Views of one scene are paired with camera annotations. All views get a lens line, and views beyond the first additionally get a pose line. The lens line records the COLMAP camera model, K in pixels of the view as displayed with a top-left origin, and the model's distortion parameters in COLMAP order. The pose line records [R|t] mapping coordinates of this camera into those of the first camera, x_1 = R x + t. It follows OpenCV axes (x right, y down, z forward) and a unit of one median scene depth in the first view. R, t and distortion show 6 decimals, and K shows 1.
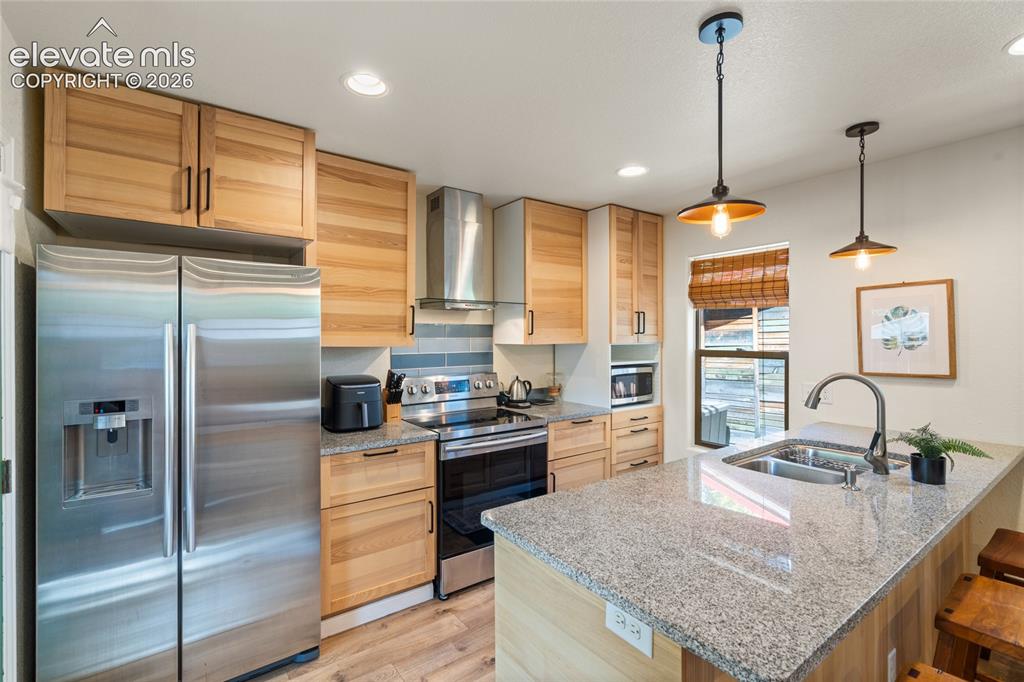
lens RADIAL K [[466.4, 0, 515.4], [0, 466.4, 333.7], [0, 0, 1]] dist [-0.001259, -0.000288]
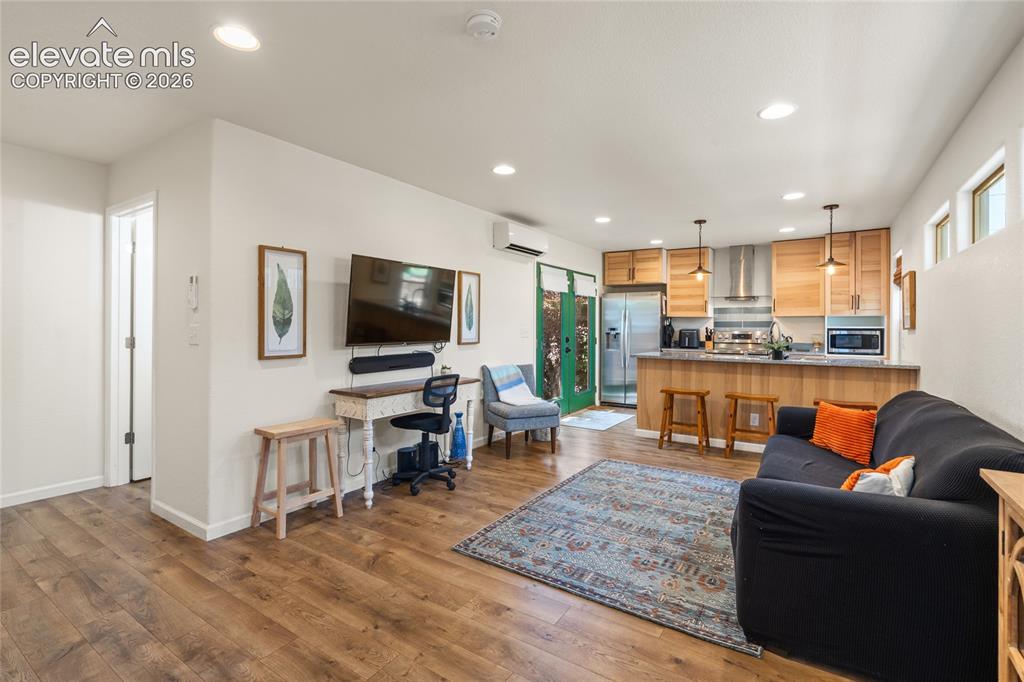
lens RADIAL K [[466.4, 0, 515.0], [0, 466.4, 330.2], [0, 0, 1]] dist [-0.001259, -0.000288]
pose [[0.344370, 0.015538, -0.938705, 2.006804], [0.001987, 0.999849, 0.017279, 0.061692], [0.938832, -0.007815, 0.344287, -0.940685]]
